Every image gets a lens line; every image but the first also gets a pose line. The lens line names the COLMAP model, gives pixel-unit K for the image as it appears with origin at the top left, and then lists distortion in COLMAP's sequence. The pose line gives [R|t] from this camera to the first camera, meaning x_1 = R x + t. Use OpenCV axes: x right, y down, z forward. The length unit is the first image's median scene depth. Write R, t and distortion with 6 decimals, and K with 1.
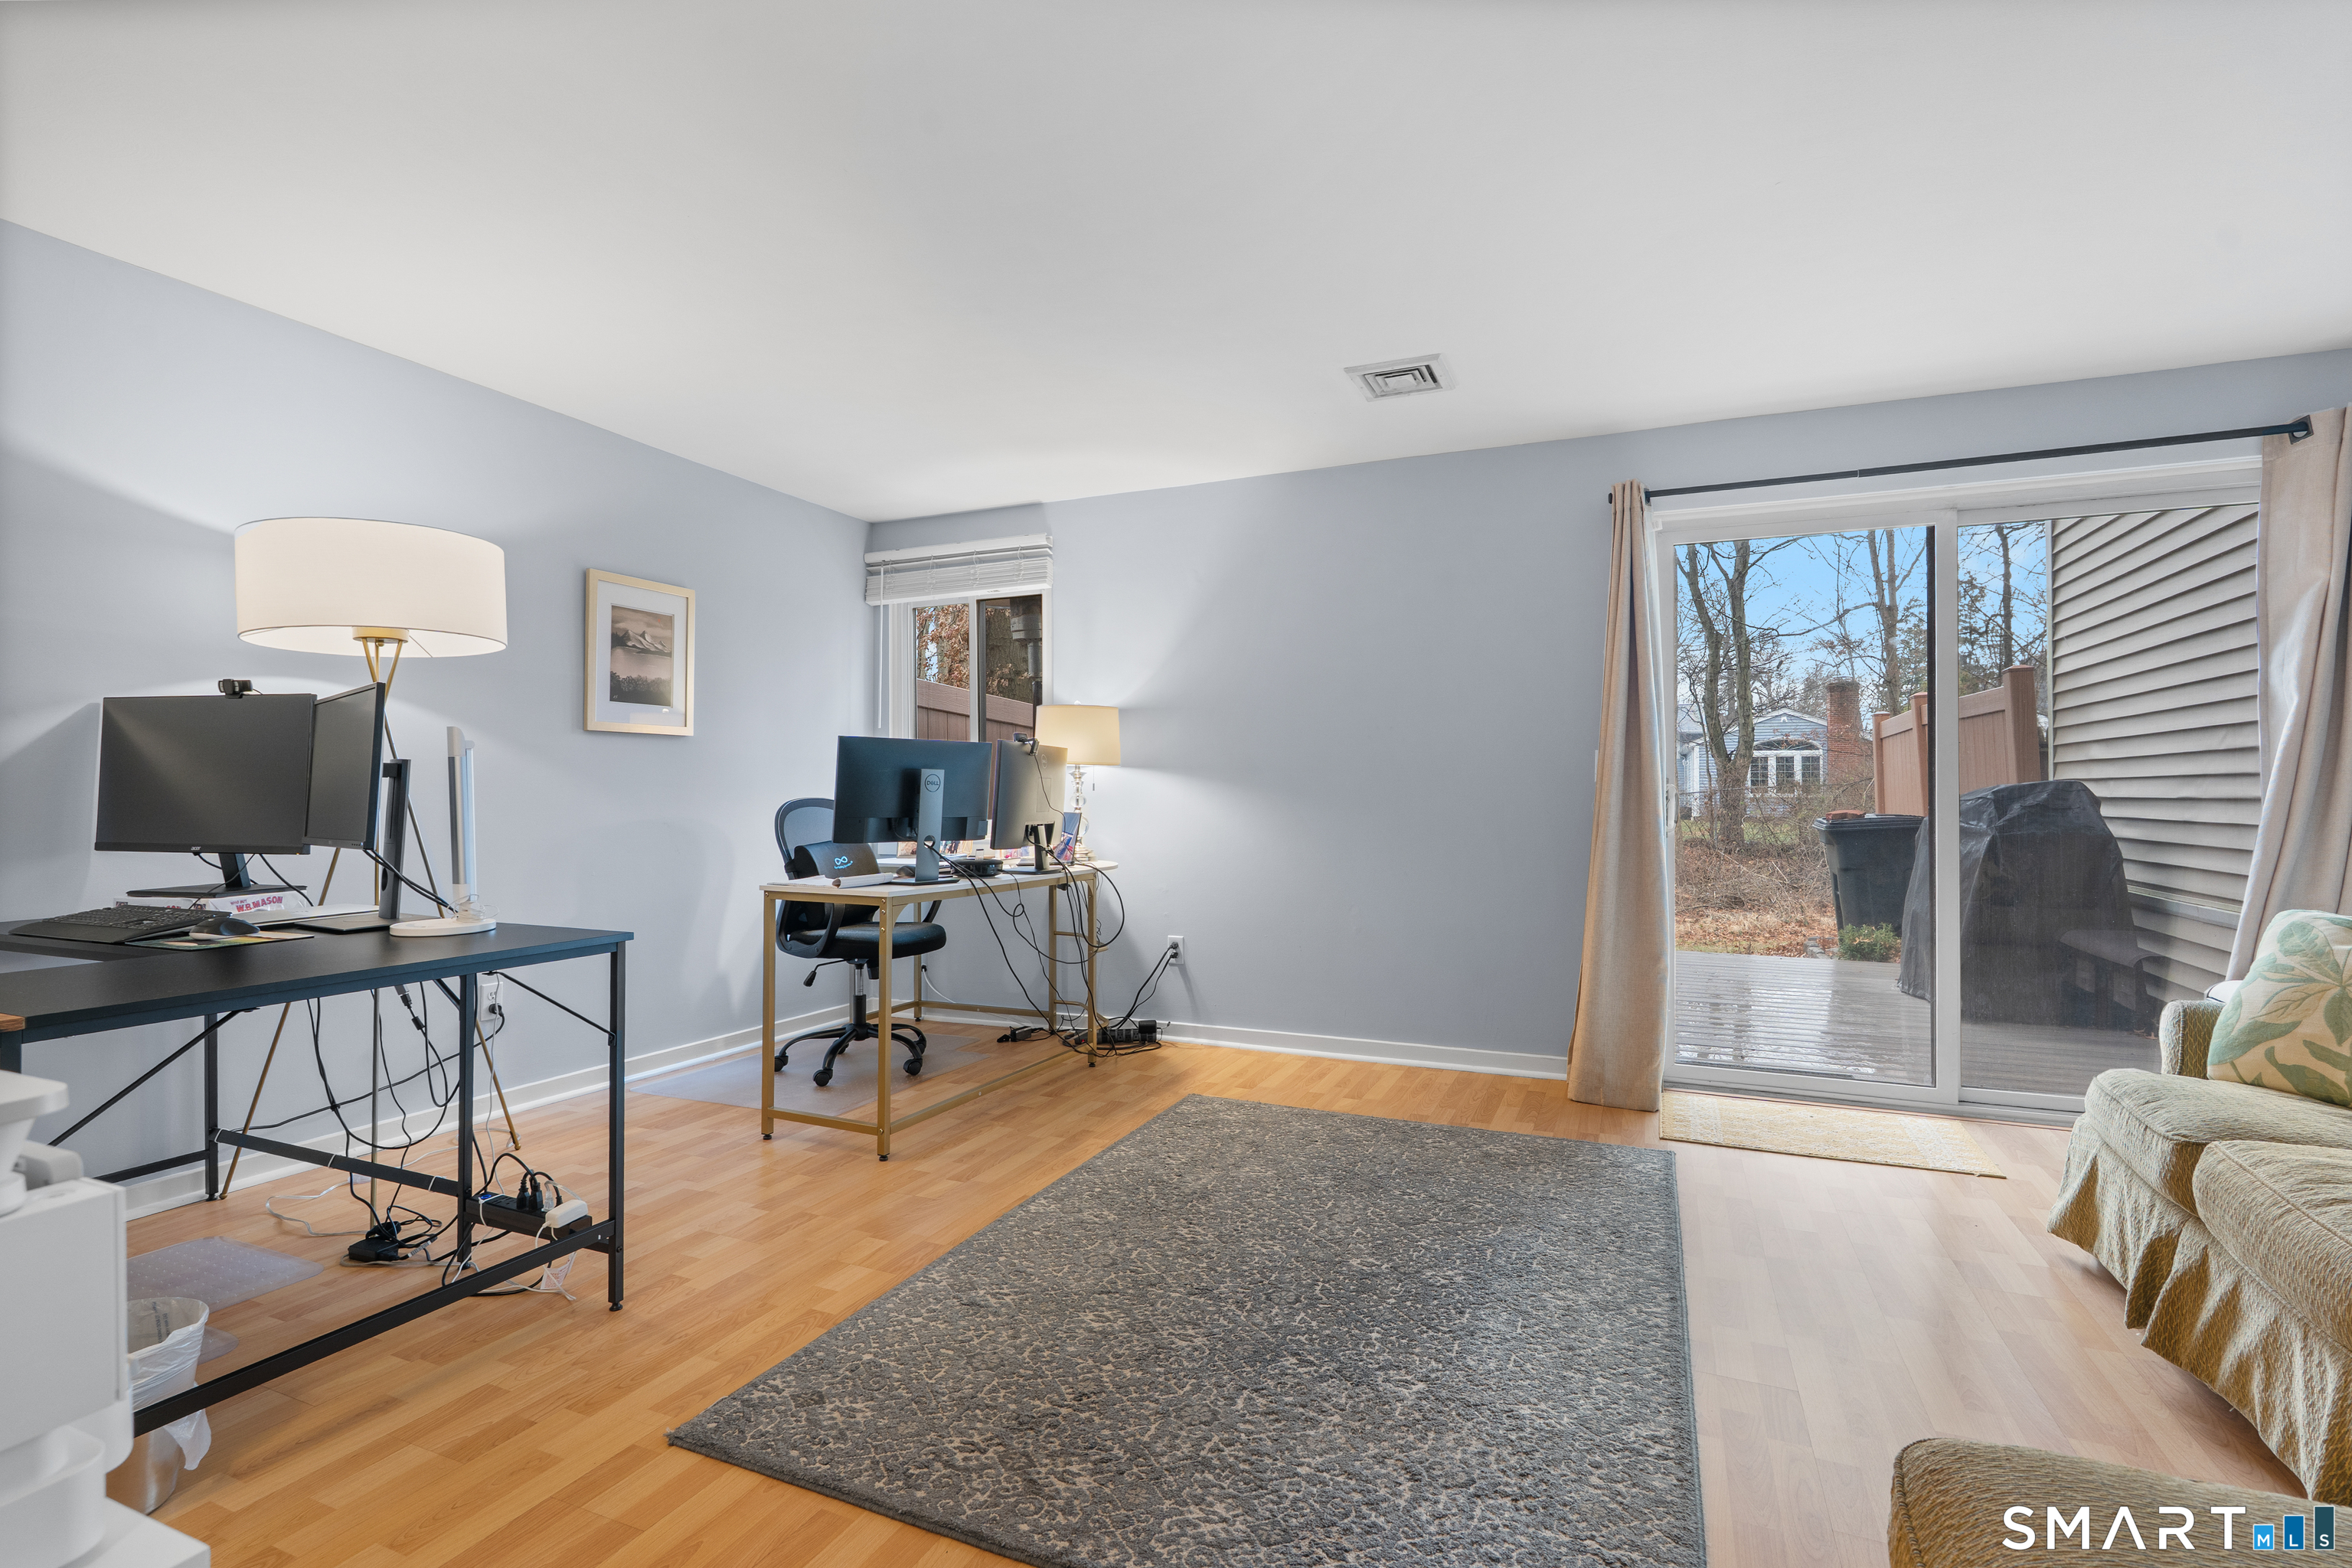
lens RADIAL K [[1087.9, 0, 1175.6], [0, 1087.9, 789.7], [0, 0, 1]] dist [-0.001302, 0.000600]
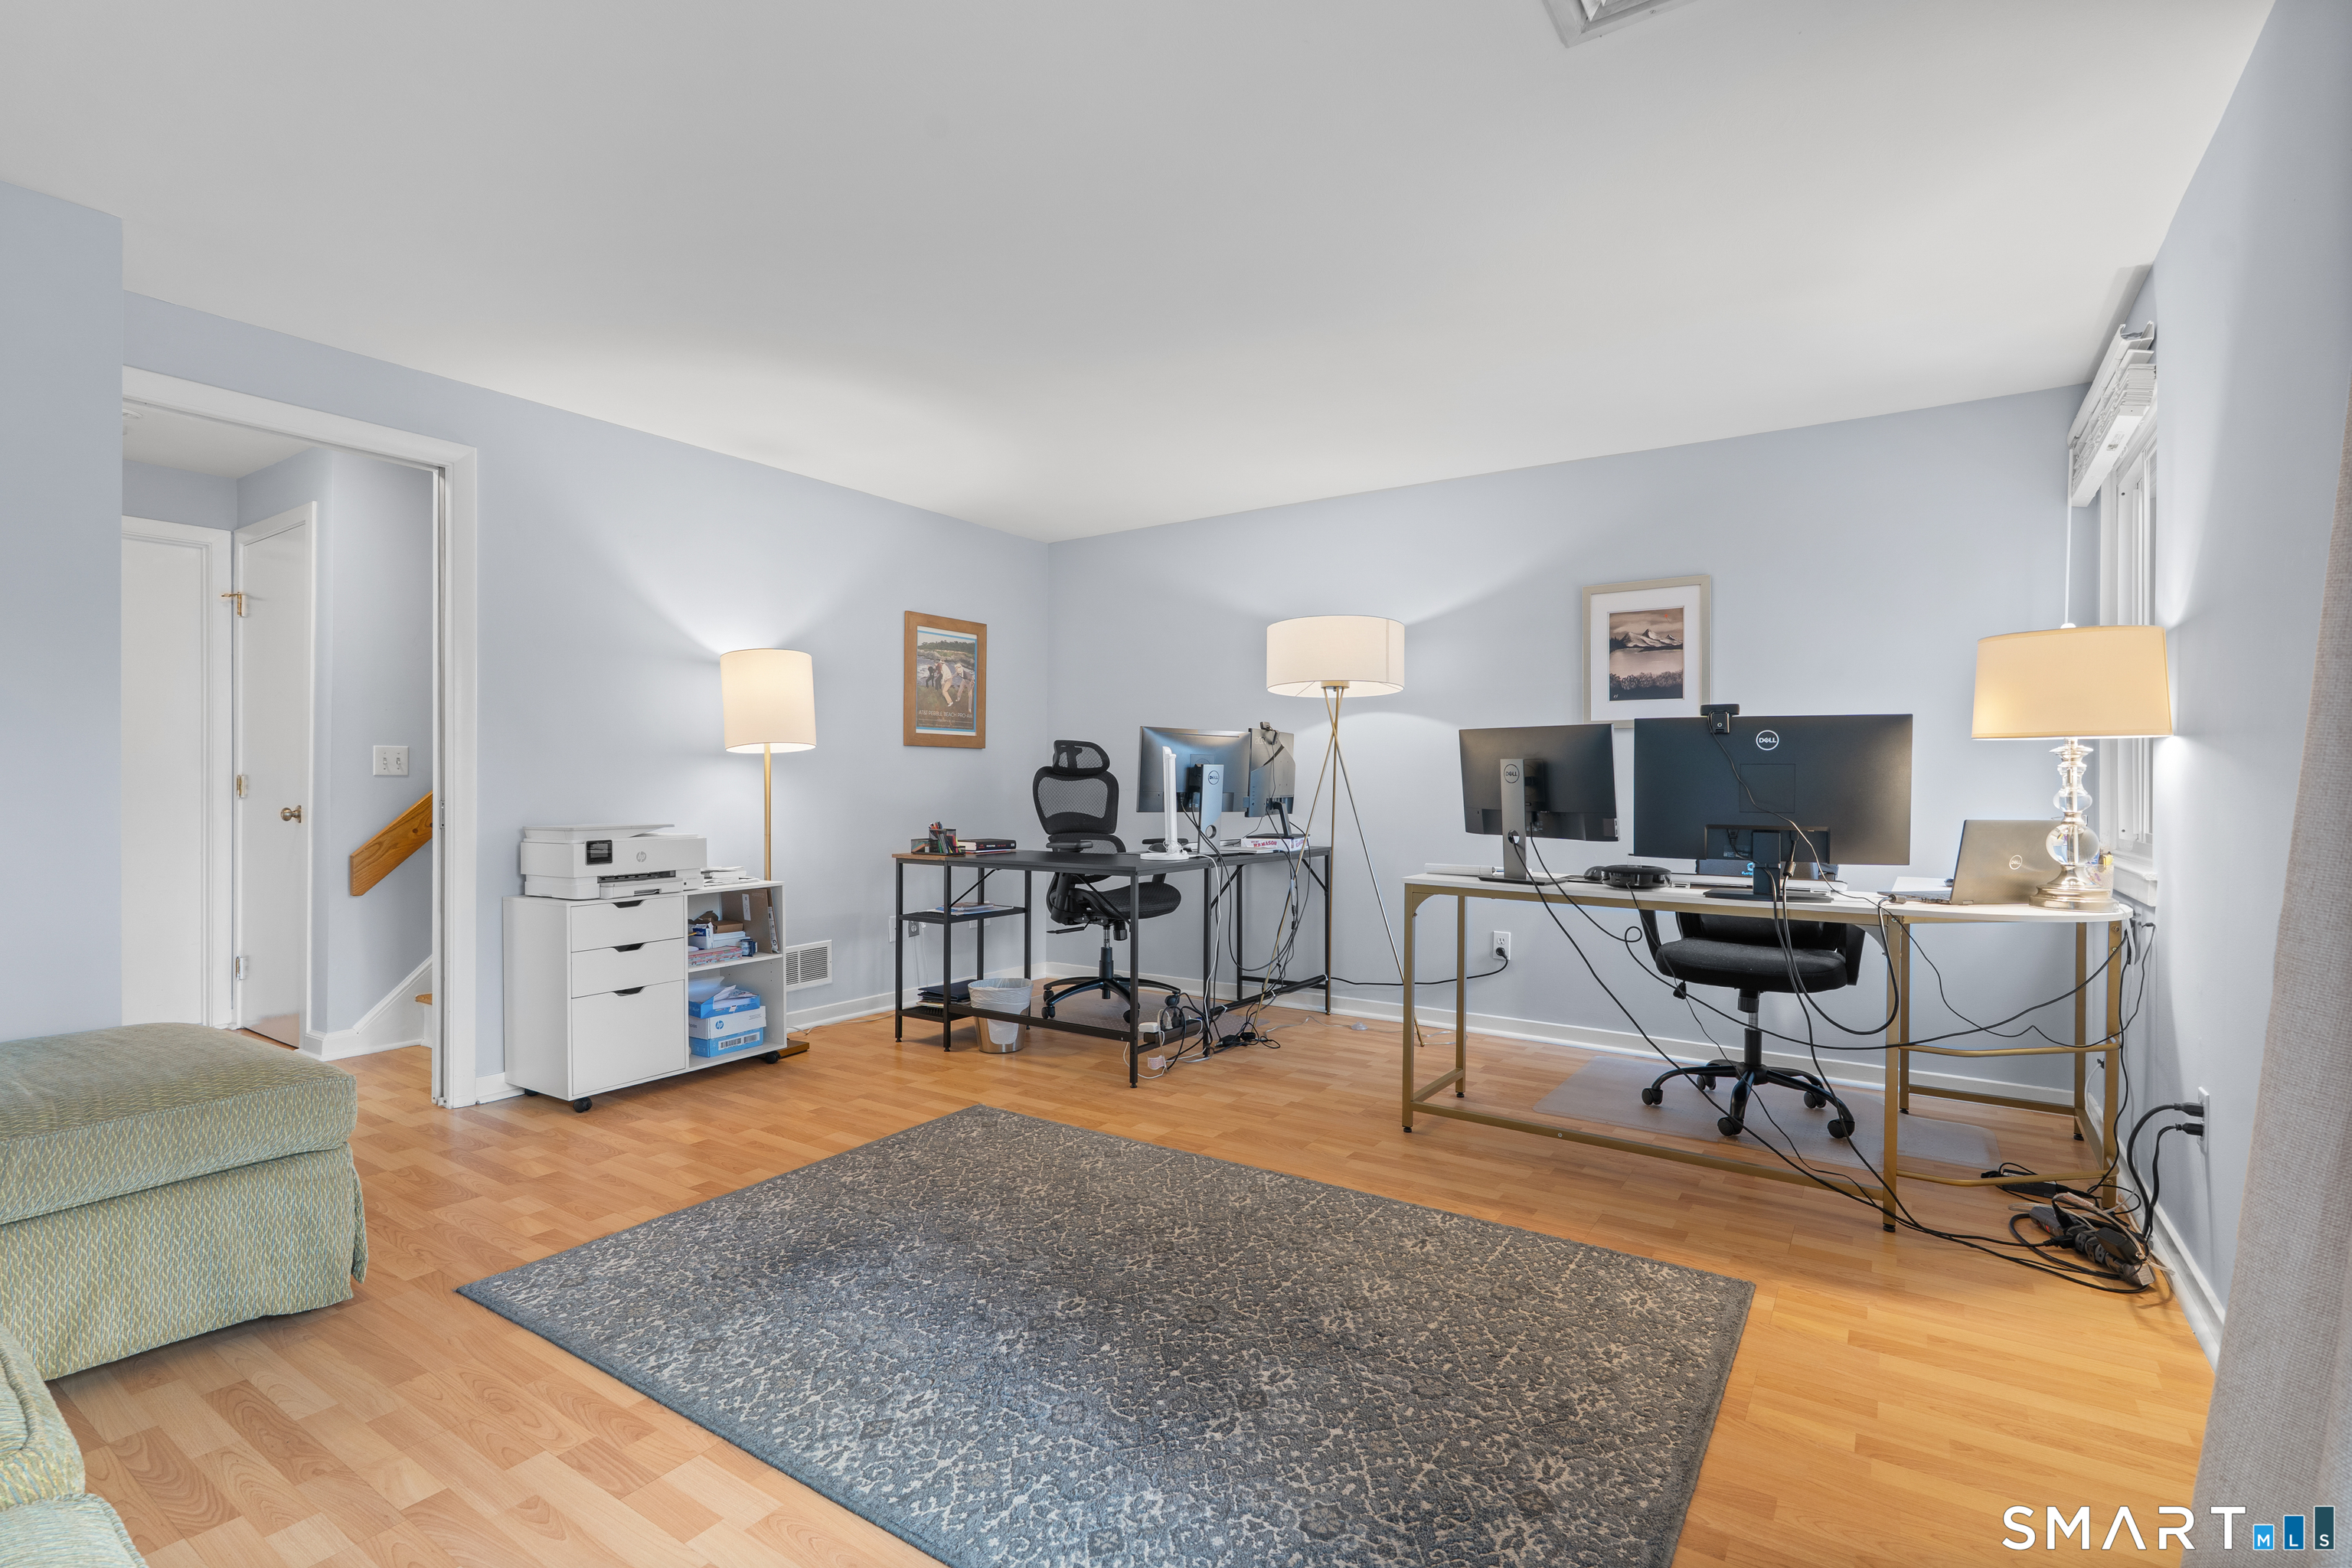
lens RADIAL K [[1087.9, 0, 1175.5], [0, 1087.9, 780.6], [0, 0, 1]] dist [-0.001302, 0.000600]
pose [[-0.174684, -0.002180, -0.984622, 0.801968], [0.001480, 0.999996, -0.002476, 0.001631], [0.984623, -0.001890, -0.174680, 0.950683]]
